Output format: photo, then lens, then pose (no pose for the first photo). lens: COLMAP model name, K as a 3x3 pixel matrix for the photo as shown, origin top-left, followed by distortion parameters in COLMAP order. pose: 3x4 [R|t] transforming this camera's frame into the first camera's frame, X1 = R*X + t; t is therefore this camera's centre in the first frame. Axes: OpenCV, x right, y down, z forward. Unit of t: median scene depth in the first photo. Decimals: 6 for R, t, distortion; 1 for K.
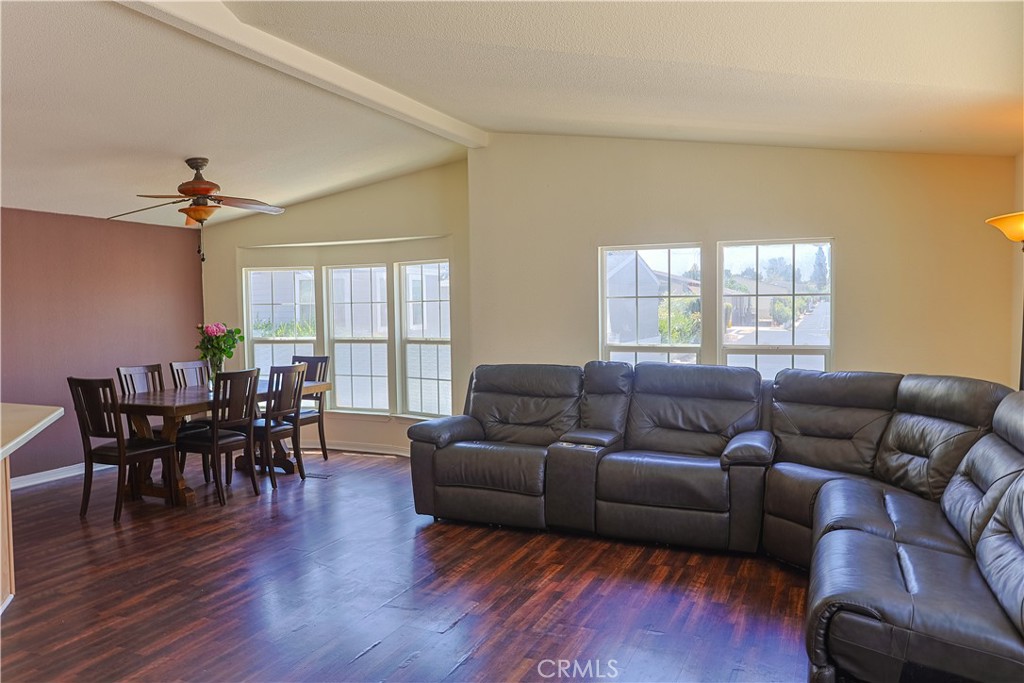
lens RADIAL K [[831.7, 0, 512.0], [0, 831.7, 341.5], [0, 0, 1]] dist [-0.058309, 0.109704]
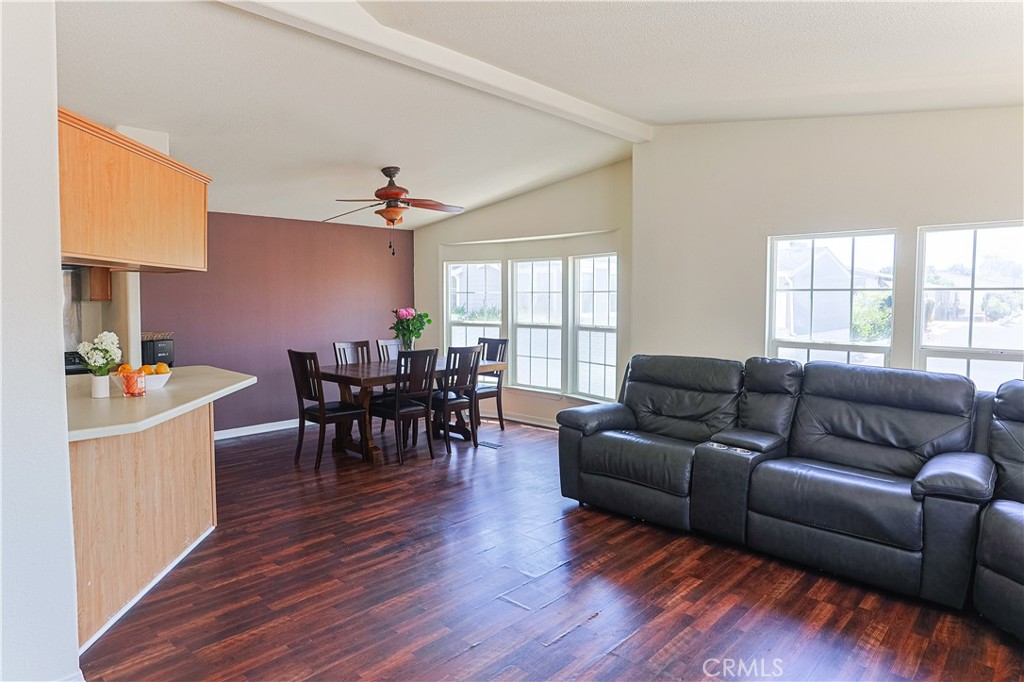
lens RADIAL K [[653.9, 0, 435.2], [0, 653.9, 326.9], [0, 0, 1]] dist [-0.053002, 0.037768]
pose [[0.919986, 0.031504, -0.390684, 0.050590], [-0.029589, 0.999502, 0.010921, -0.008114], [0.390833, 0.001512, 0.920460, 0.190051]]
